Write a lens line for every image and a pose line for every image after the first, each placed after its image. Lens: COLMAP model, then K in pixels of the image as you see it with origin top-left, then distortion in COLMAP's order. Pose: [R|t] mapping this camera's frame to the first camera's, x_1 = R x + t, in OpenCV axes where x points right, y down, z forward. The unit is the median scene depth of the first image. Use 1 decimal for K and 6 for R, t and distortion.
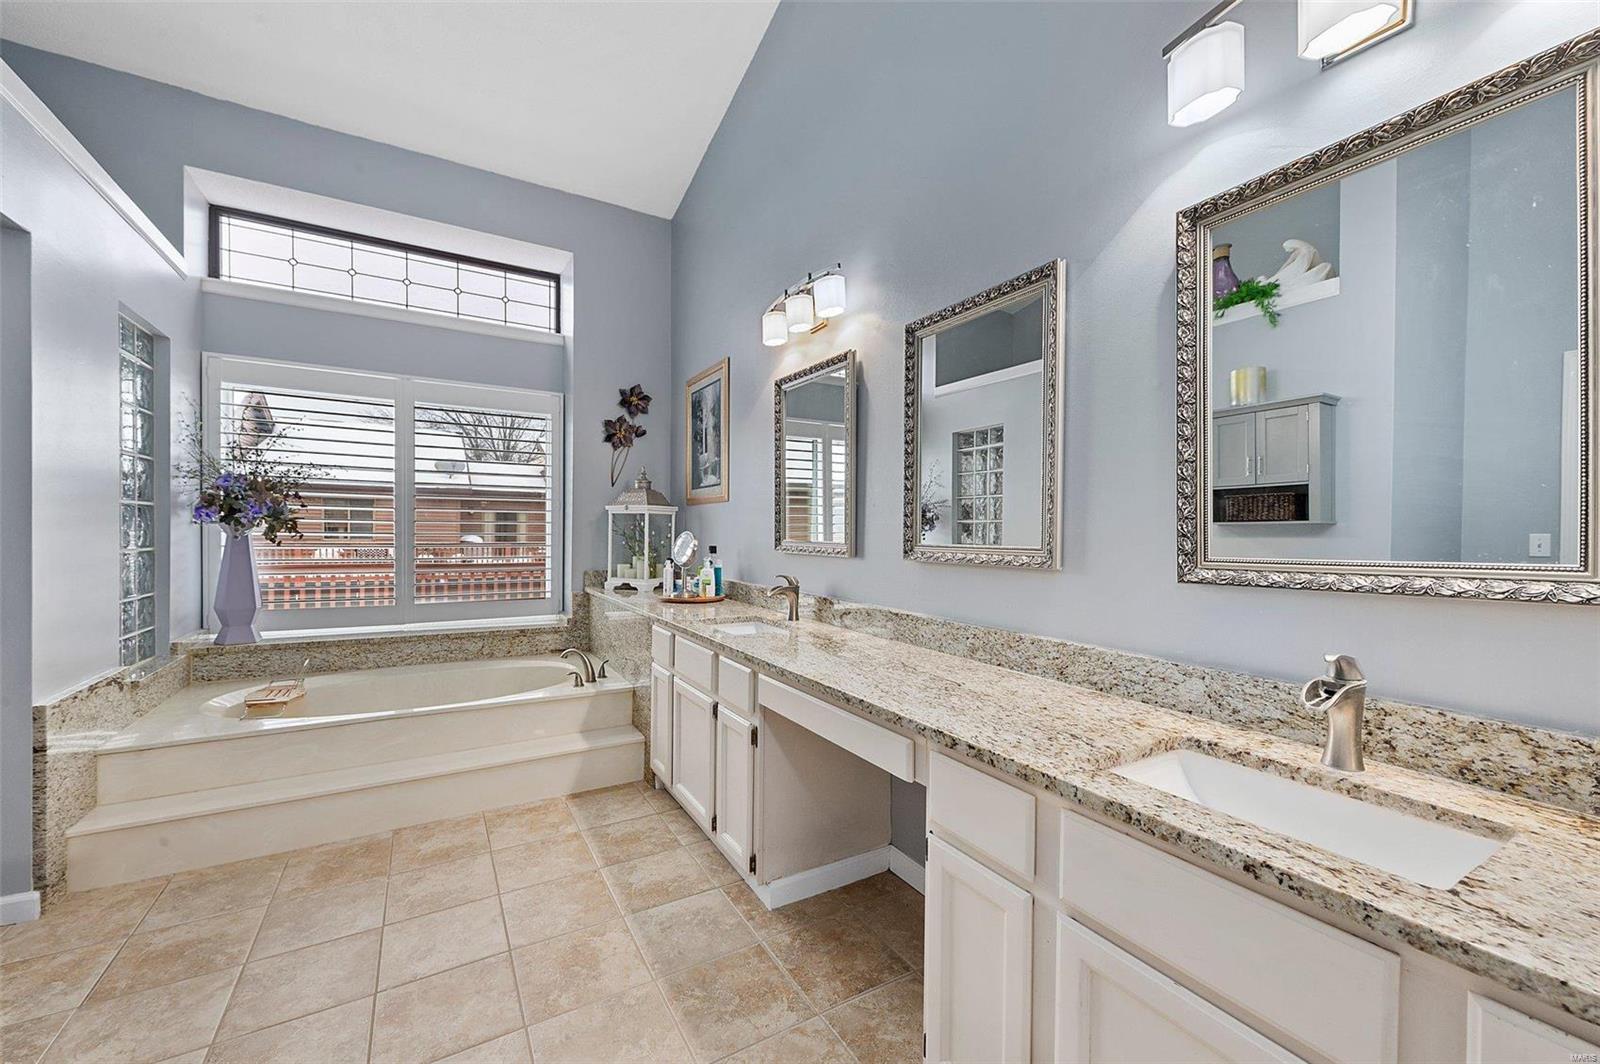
lens RADIAL K [[618.3, 0, 800.0], [0, 618.3, 532.0], [0, 0, 1]] dist [0.006289, -0.000105]
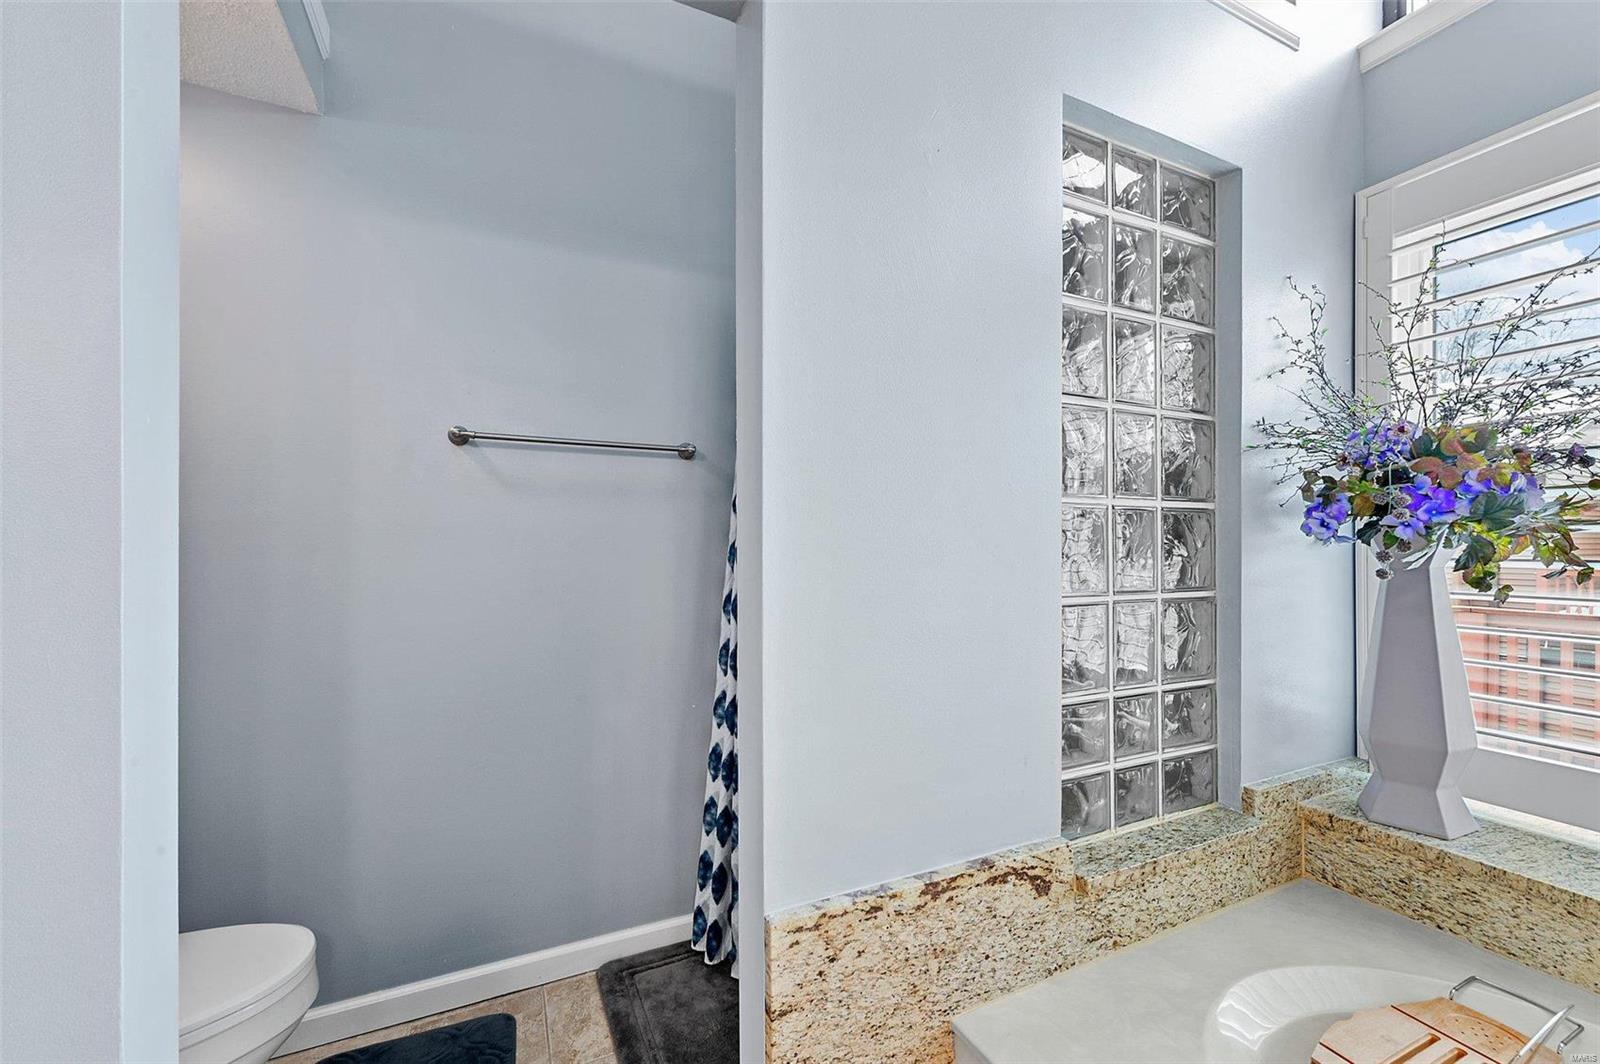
lens RADIAL K [[638.0, 0, 790.5], [0, 638.0, 555.4], [0, 0, 1]] dist [0.001206, -0.000231]
pose [[-0.106589, -0.001450, -0.994302, -0.448300], [-0.002127, 0.999997, -0.001230, -0.002515], [0.994301, 0.001983, -0.106592, 0.660792]]
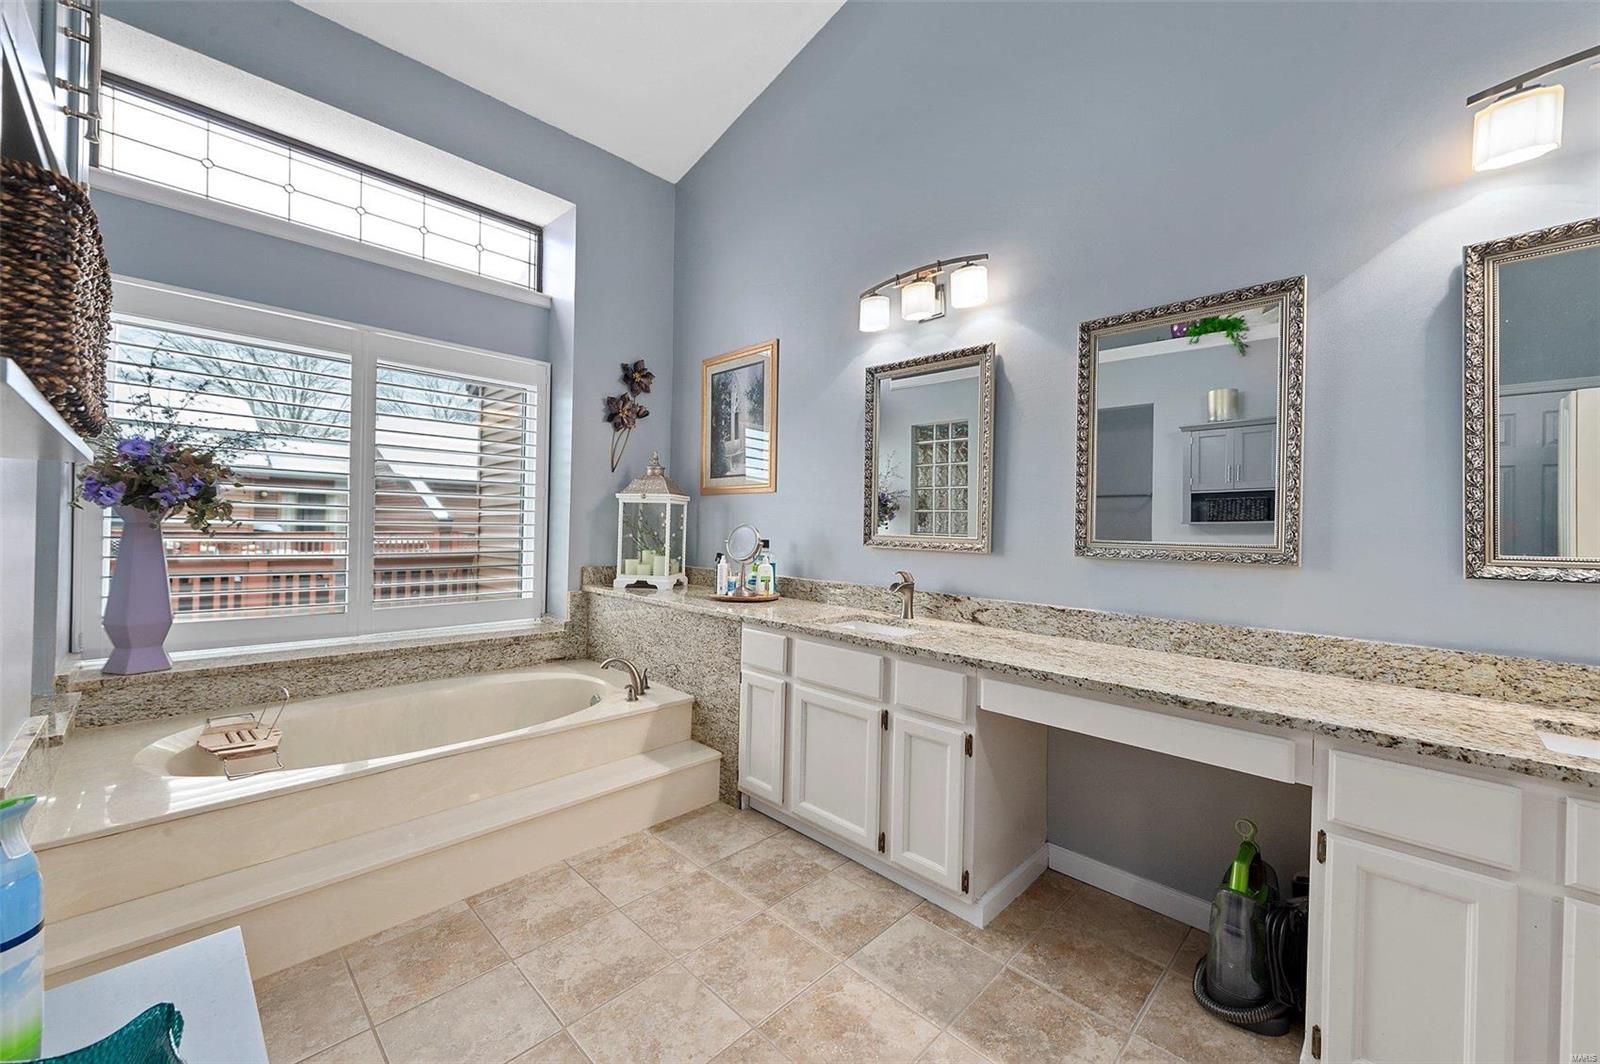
lens RADIAL K [[610.5, 0, 800.4], [0, 610.5, 520.9], [0, 0, 1]] dist [0.001808, -0.000056]
pose [[0.965725, 0.012298, 0.259275, -0.363315], [-0.010965, 0.999918, -0.006589, -0.000524], [-0.259335, 0.003520, 0.965781, 0.110742]]
